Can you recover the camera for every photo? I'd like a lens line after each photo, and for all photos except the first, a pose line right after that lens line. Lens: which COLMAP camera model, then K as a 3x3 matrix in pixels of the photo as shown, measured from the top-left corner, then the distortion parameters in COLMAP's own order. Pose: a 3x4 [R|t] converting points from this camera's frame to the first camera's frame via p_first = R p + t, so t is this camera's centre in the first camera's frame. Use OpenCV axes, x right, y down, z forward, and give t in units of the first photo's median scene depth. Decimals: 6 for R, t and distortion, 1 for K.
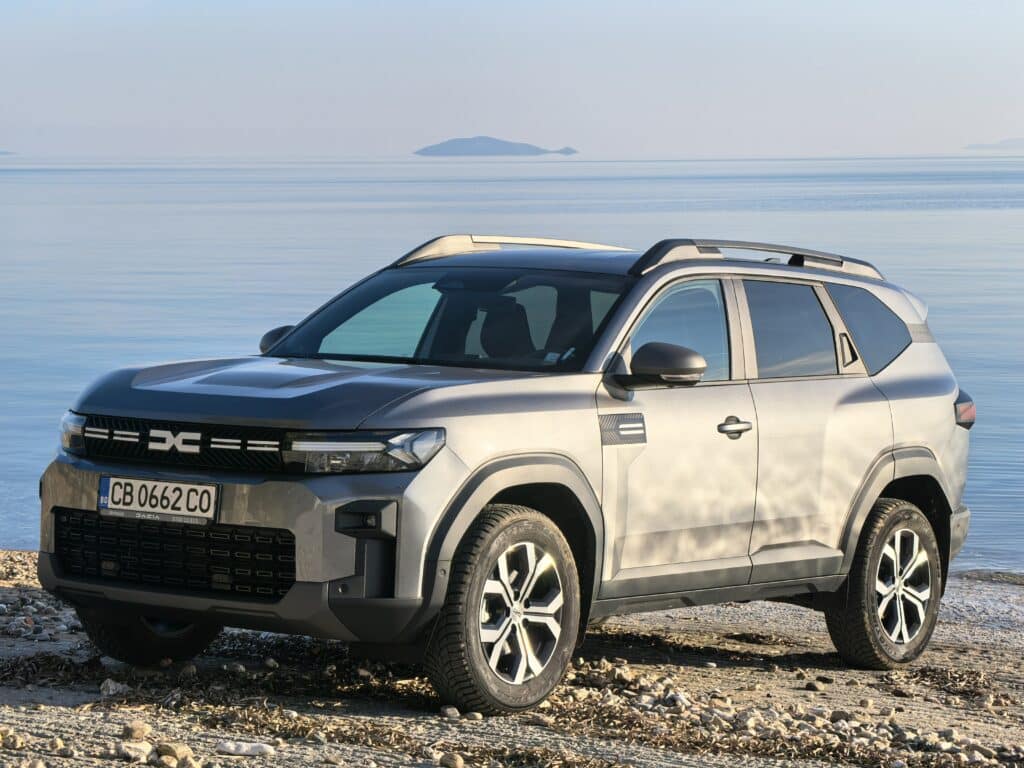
lens RADIAL K [[2703.4, 0, 502.4], [0, 2703.4, 386.6], [0, 0, 1]] dist [0.350400, 0.000000]
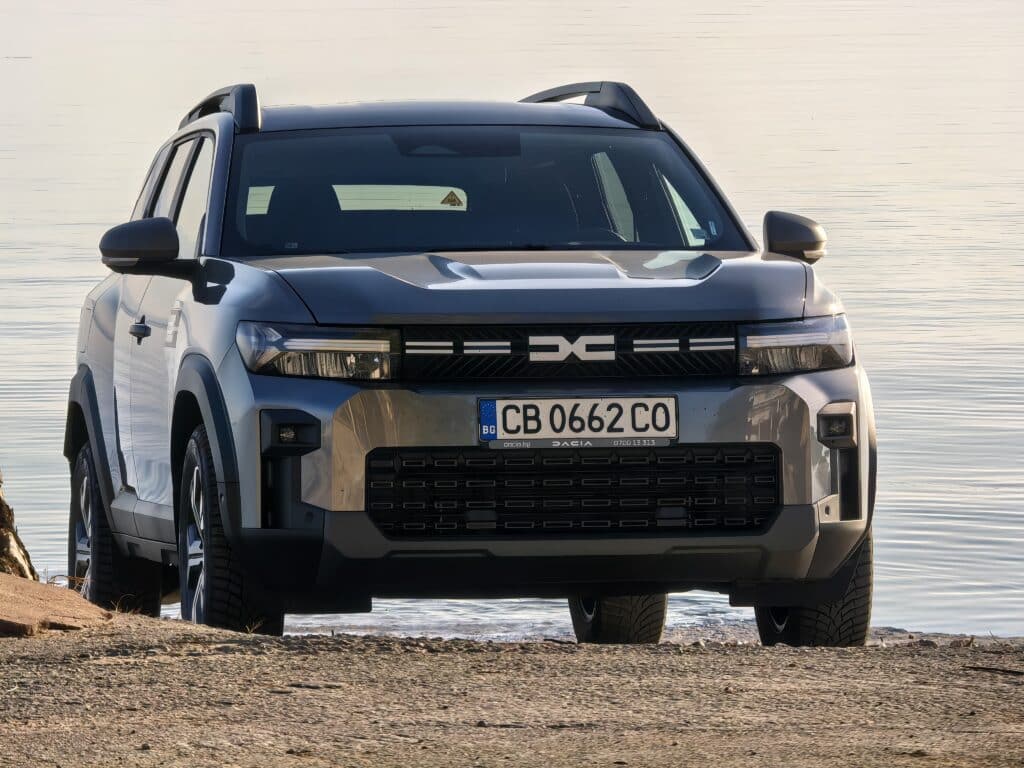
lens RADIAL K [[7411.6, 0, 386.6], [0, 7411.6, 346.8], [0, 0, 1]] dist [1.199267, 0.000000]
pose [[0.697850, -0.049846, 0.714507, -1.699699], [0.056219, 0.998310, 0.014736, -0.014970], [-0.714034, 0.029886, 0.699473, -0.463238]]
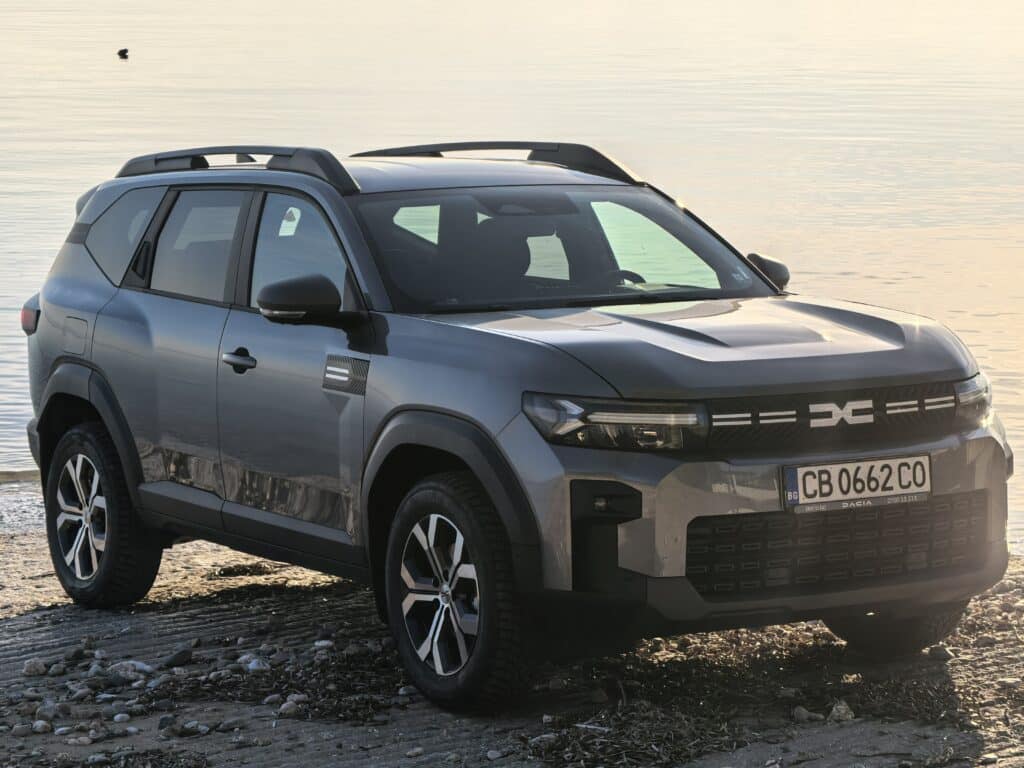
lens RADIAL K [[2703.4, 0, 506.8], [0, 2703.4, 384.6], [0, 0, 1]] dist [0.350400, 0.000000]
pose [[0.368513, -0.129811, 0.920515, -0.955762], [0.047986, 0.991539, 0.120616, -0.098425], [-0.928383, -0.000277, 0.371624, 0.784015]]
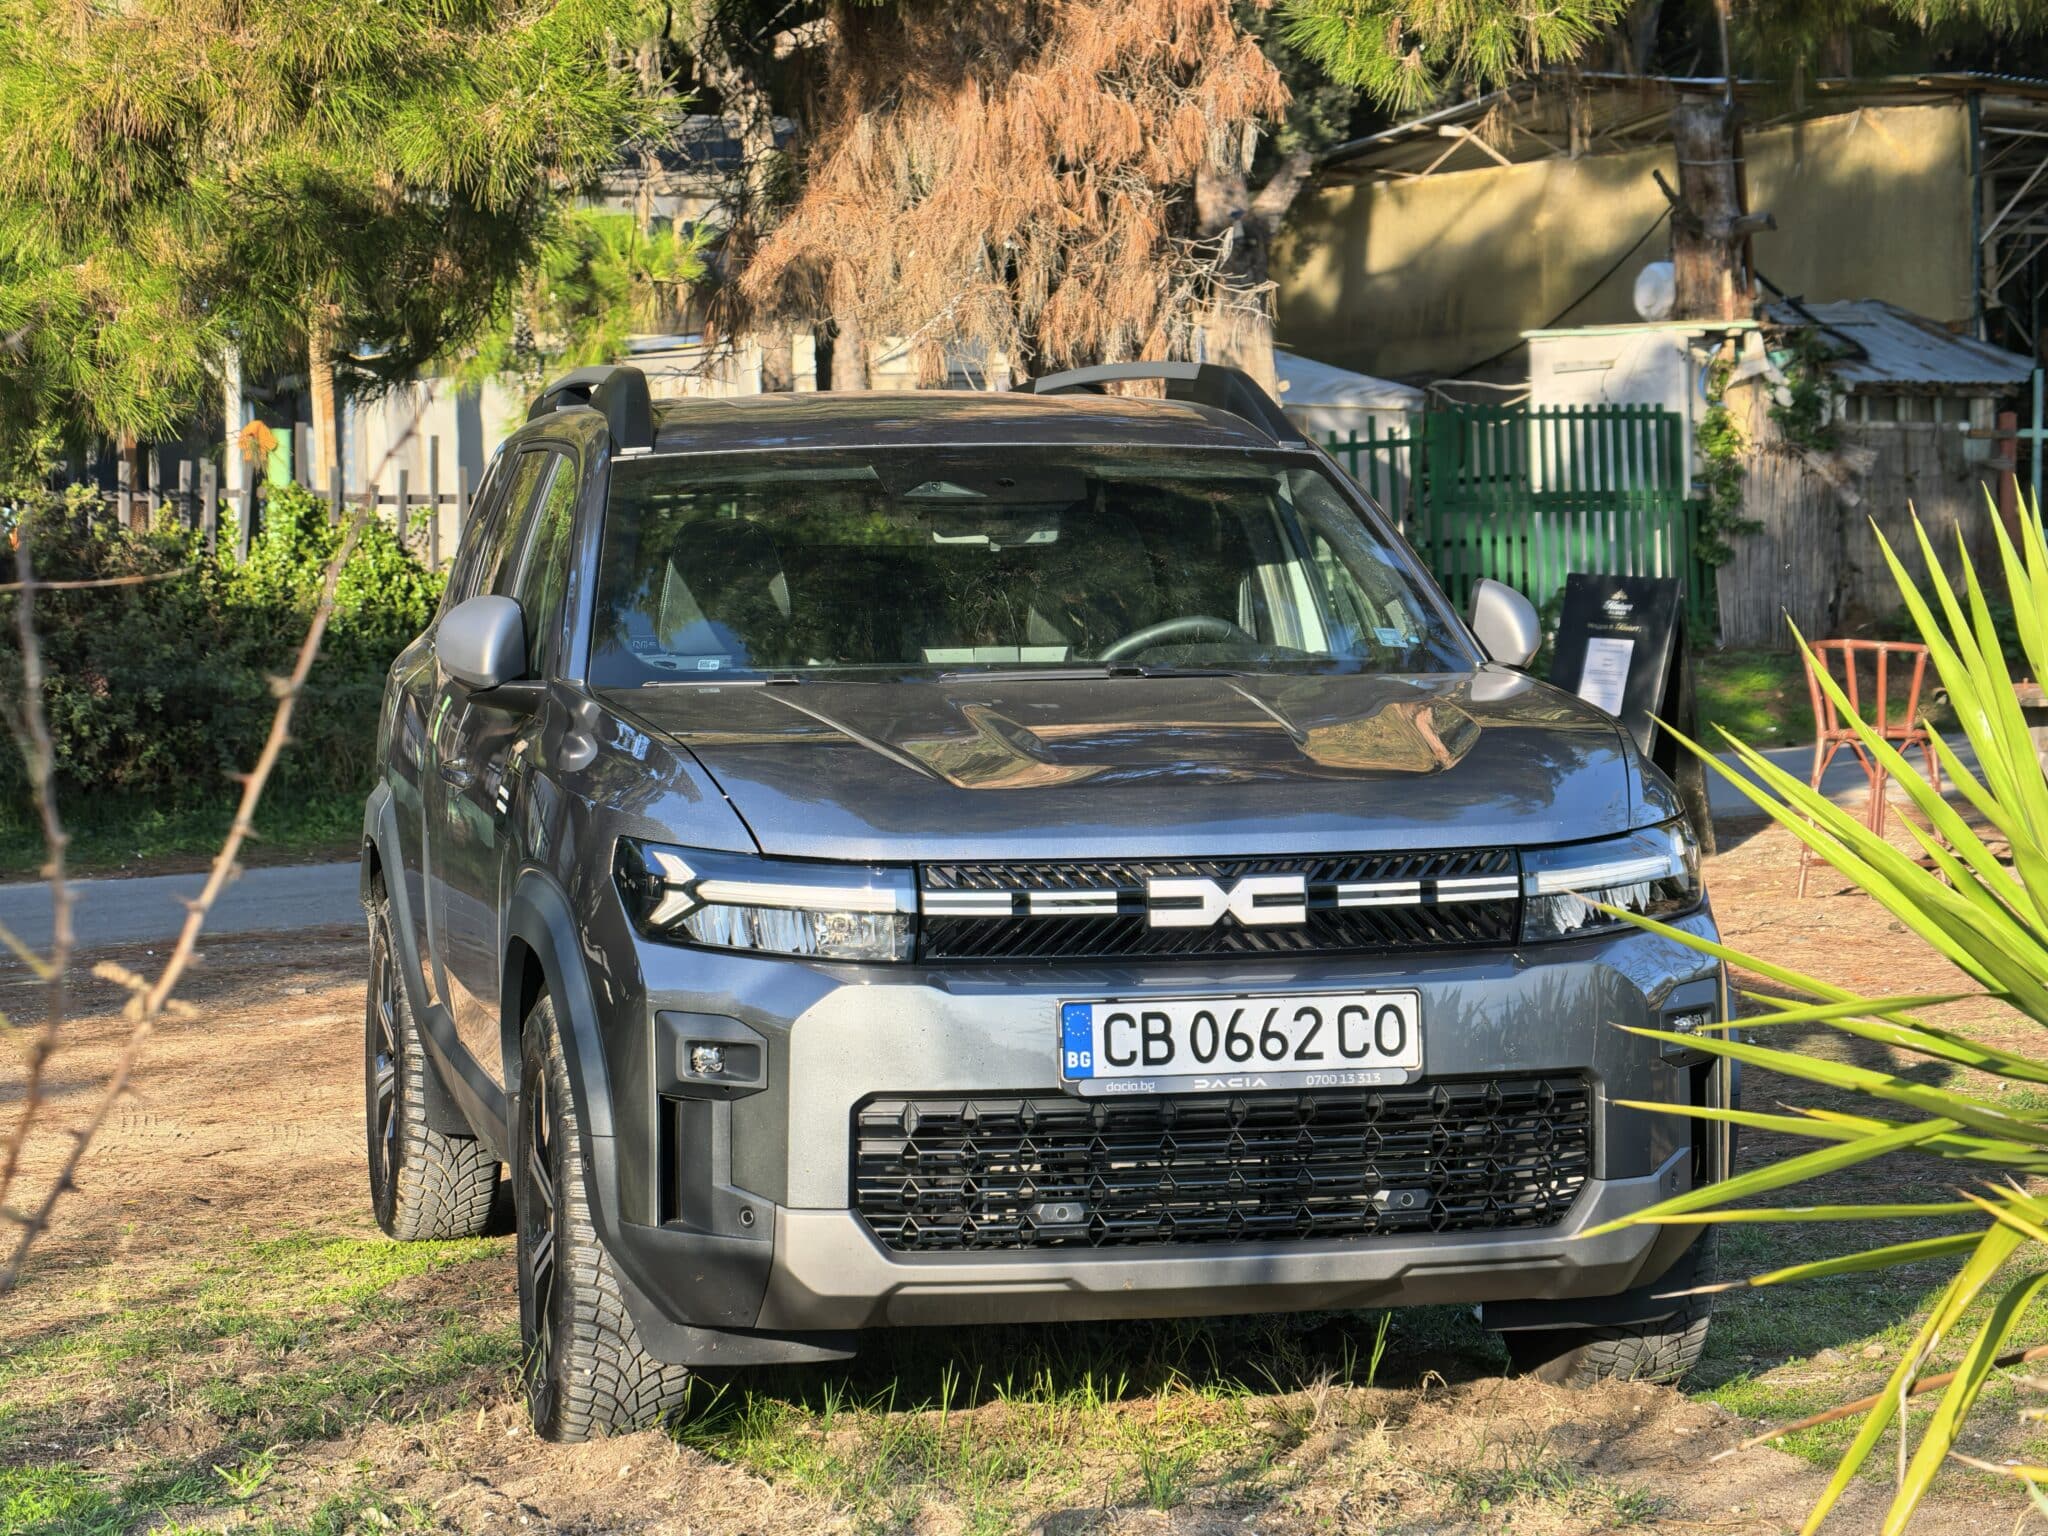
lens RADIAL K [[5406.8, 0, 1021.2], [0, 5406.8, 758.8], [0, 0, 1]] dist [0.350400, 0.000000]
pose [[0.662570, -0.100027, 0.742291, -0.778408], [0.051221, 0.994773, 0.088331, -0.079861], [-0.747246, -0.020505, 0.664231, 0.460999]]
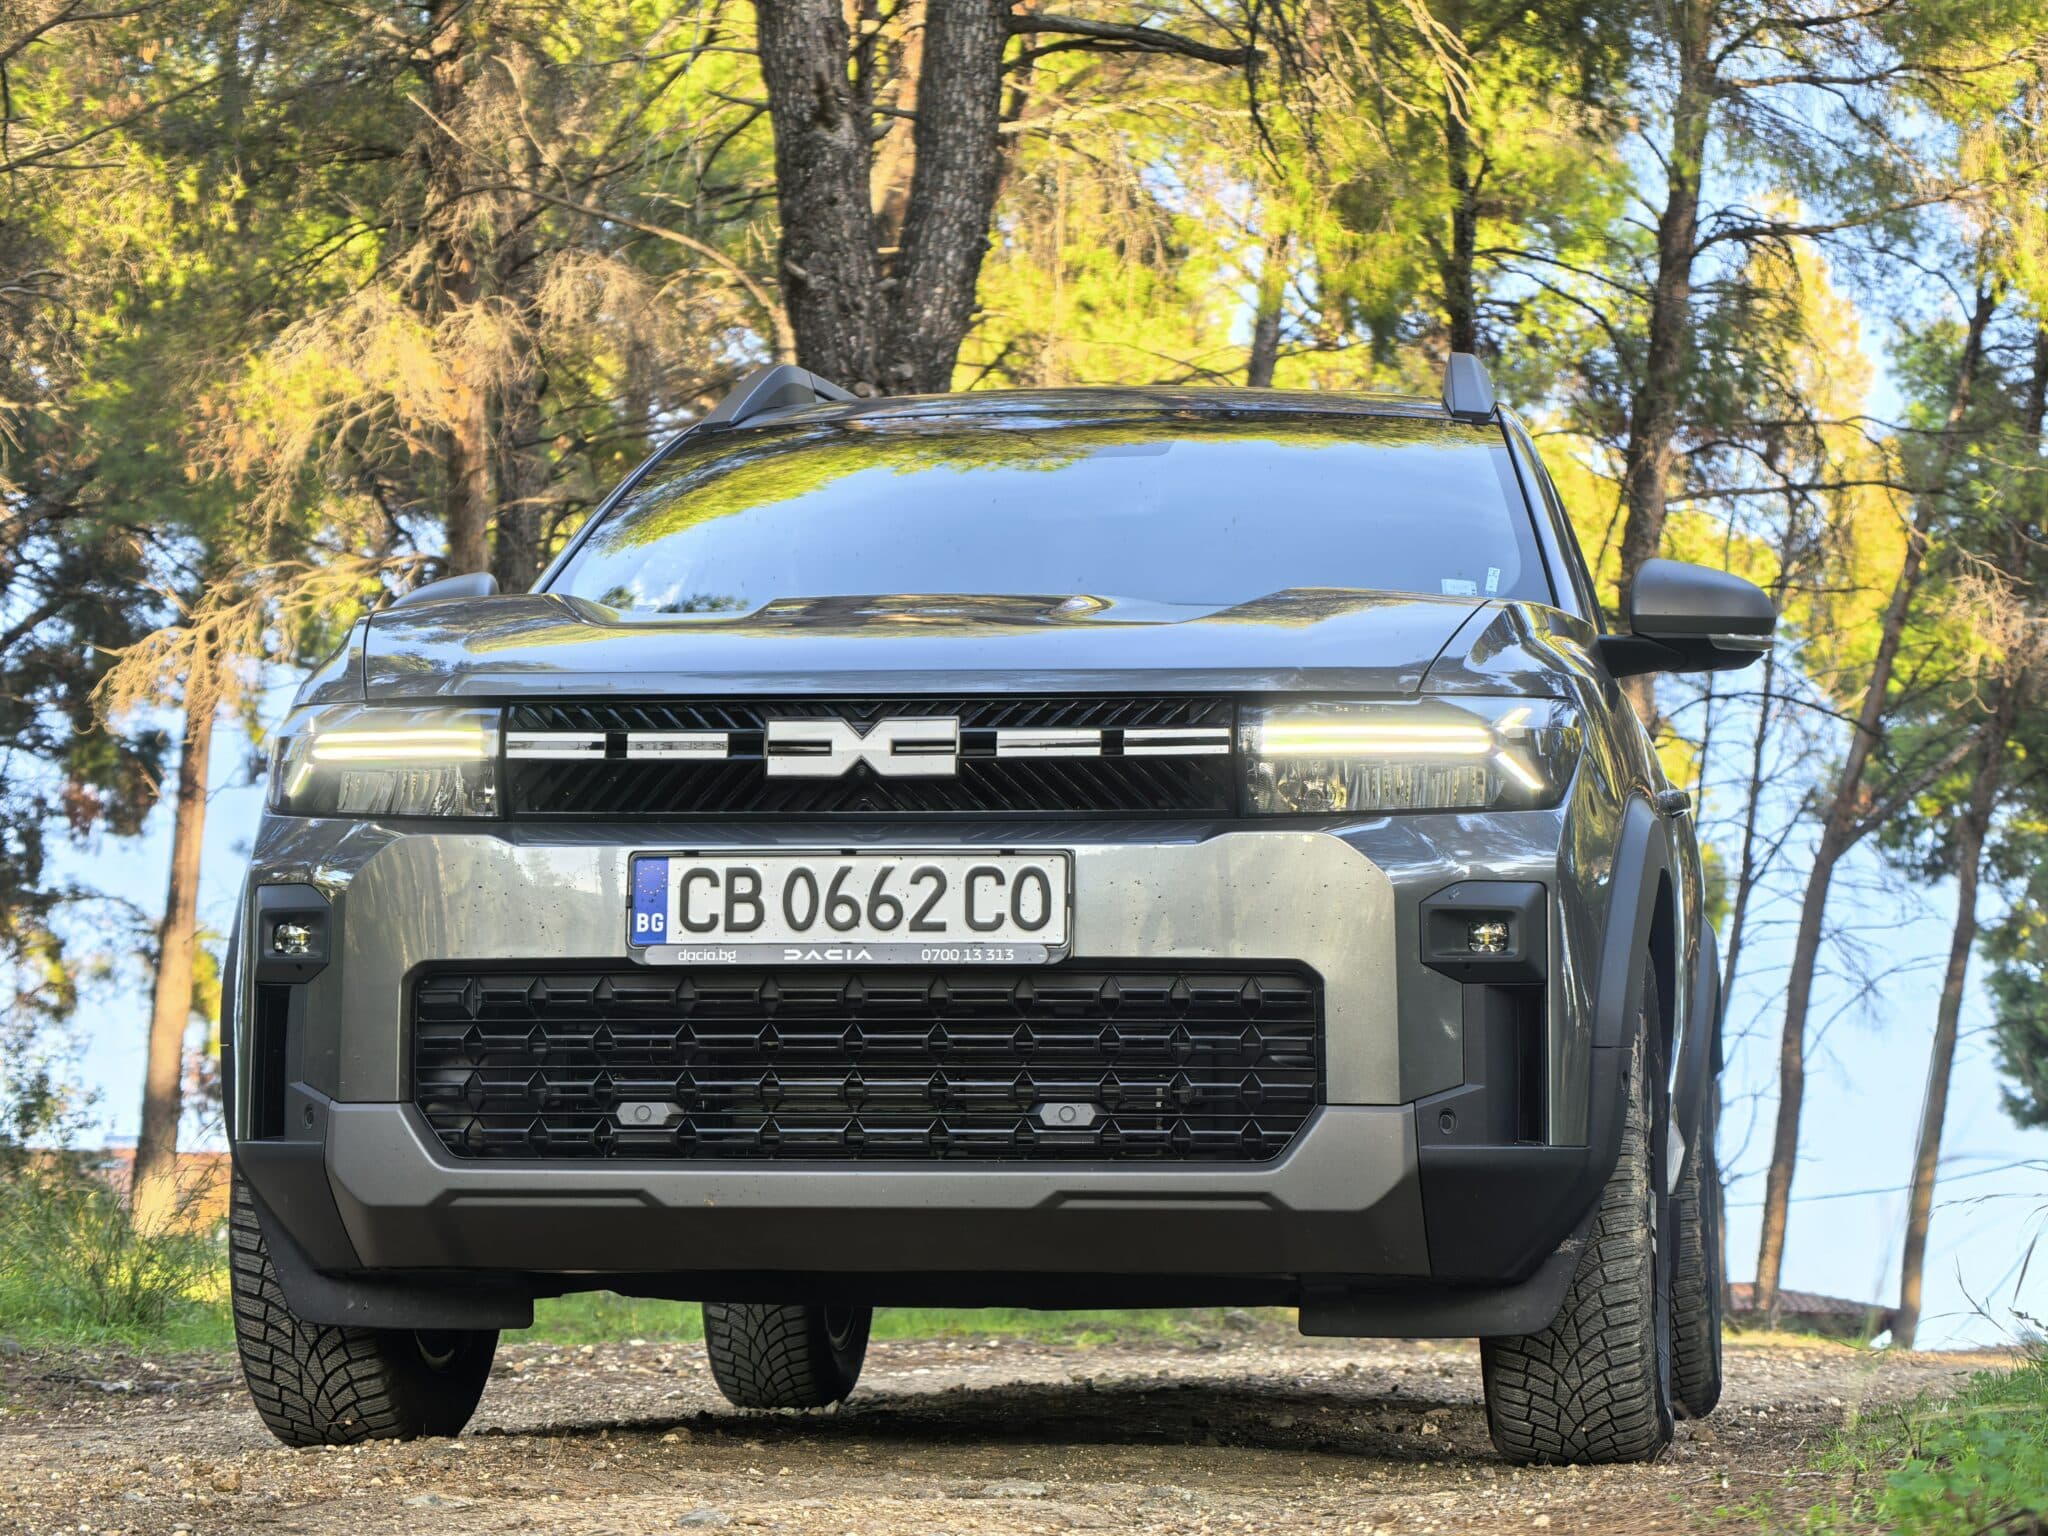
lens RADIAL K [[5406.8, 0, 1060.6], [0, 5406.8, 728.5], [0, 0, 1]] dist [0.350400, 0.000000]
pose [[0.885366, -0.007369, 0.464836, -0.429729], [0.042531, 0.996965, -0.065204, 0.065282], [-0.462945, 0.077499, 0.882992, 0.364333]]
